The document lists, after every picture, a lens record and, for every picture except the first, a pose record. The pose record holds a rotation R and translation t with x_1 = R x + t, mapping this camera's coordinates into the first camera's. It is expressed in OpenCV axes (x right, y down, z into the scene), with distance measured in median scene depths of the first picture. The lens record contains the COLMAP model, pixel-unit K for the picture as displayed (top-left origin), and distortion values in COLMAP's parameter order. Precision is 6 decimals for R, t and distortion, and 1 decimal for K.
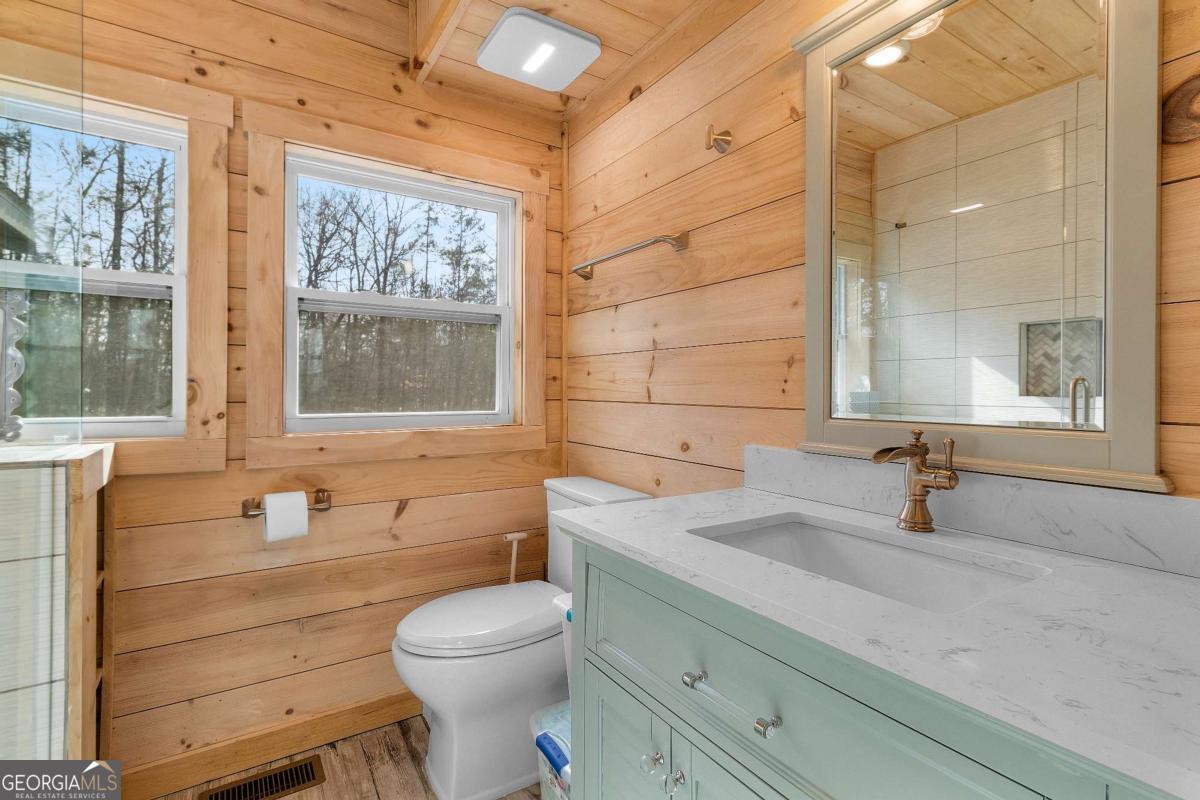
lens RADIAL K [[558.2, 0, 605.8], [0, 558.2, 382.0], [0, 0, 1]] dist [0.005011, 0.000566]
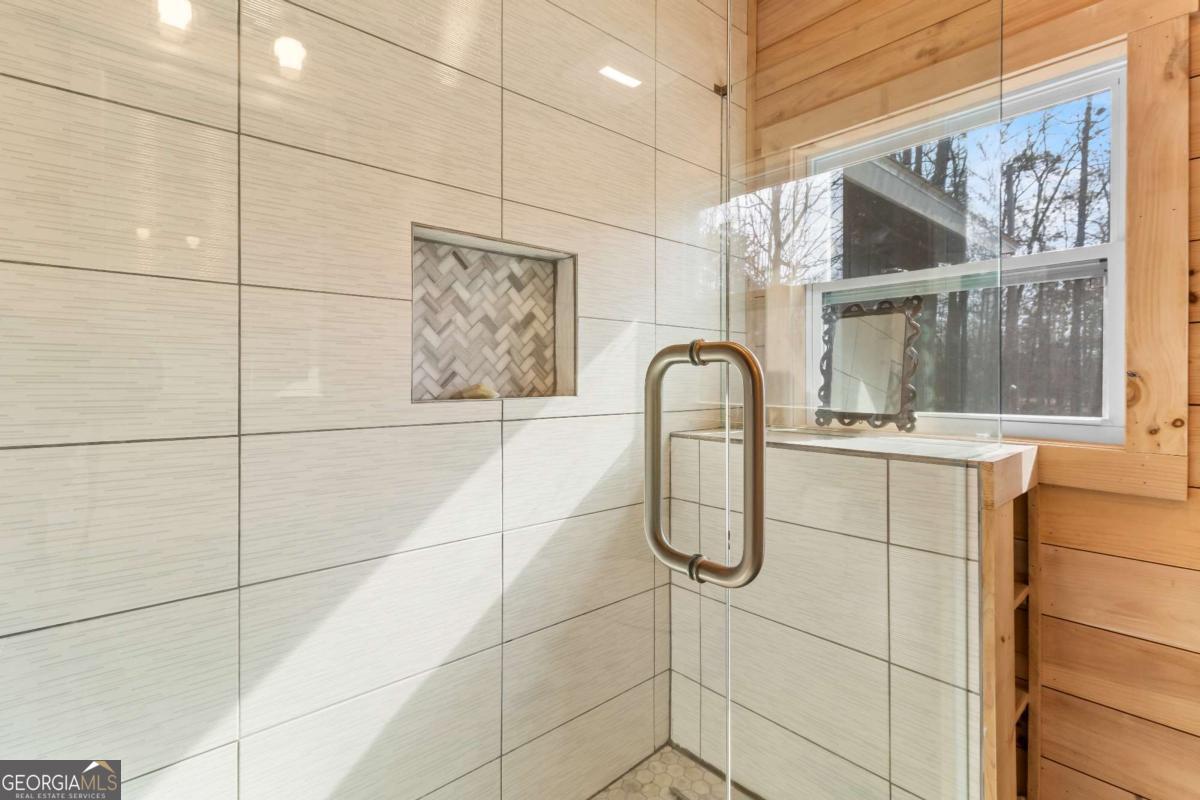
lens RADIAL K [[558.2, 0, 605.8], [0, 558.2, 382.0], [0, 0, 1]] dist [0.005011, 0.000566]
pose [[0.147187, -0.002473, -0.989106, -0.098480], [0.012484, 0.999922, -0.000643, -0.001120], [0.989030, -0.012253, 0.147206, 0.194822]]
